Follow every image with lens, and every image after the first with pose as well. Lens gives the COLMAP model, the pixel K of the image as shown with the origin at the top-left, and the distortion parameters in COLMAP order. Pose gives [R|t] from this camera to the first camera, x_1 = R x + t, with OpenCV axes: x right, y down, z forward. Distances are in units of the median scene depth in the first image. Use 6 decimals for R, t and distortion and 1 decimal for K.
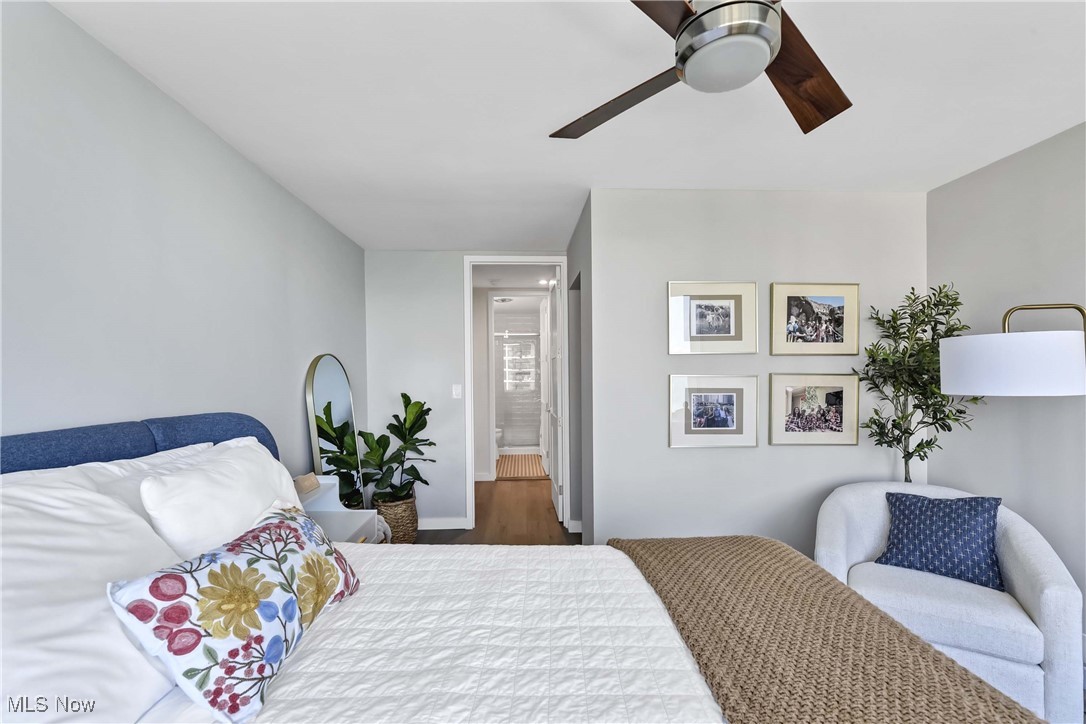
lens RADIAL K [[448.7, 0, 524.2], [0, 448.7, 374.2], [0, 0, 1]] dist [-0.000809, -0.000171]
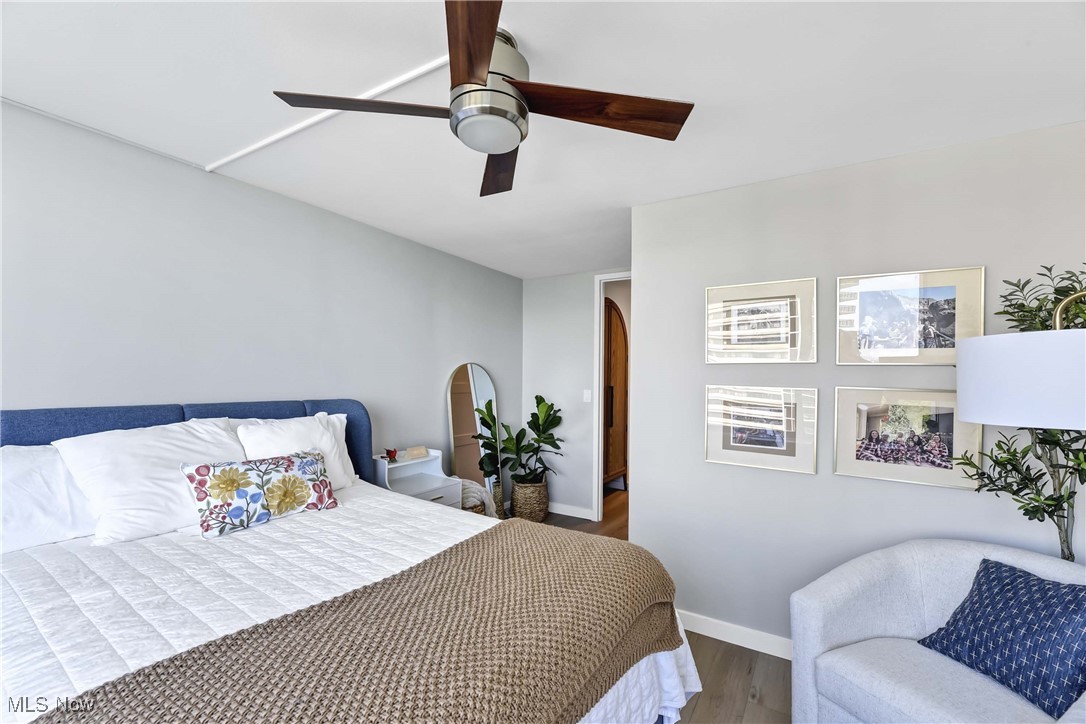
lens RADIAL K [[435.3, 0, 543.4], [0, 435.3, 373.0], [0, 0, 1]] dist [0.000503, -0.000428]
pose [[0.839247, 0.012939, -0.543596, 0.534397], [-0.023326, 0.999653, -0.012218, -0.004734], [0.543250, 0.022934, 0.839258, 0.032657]]
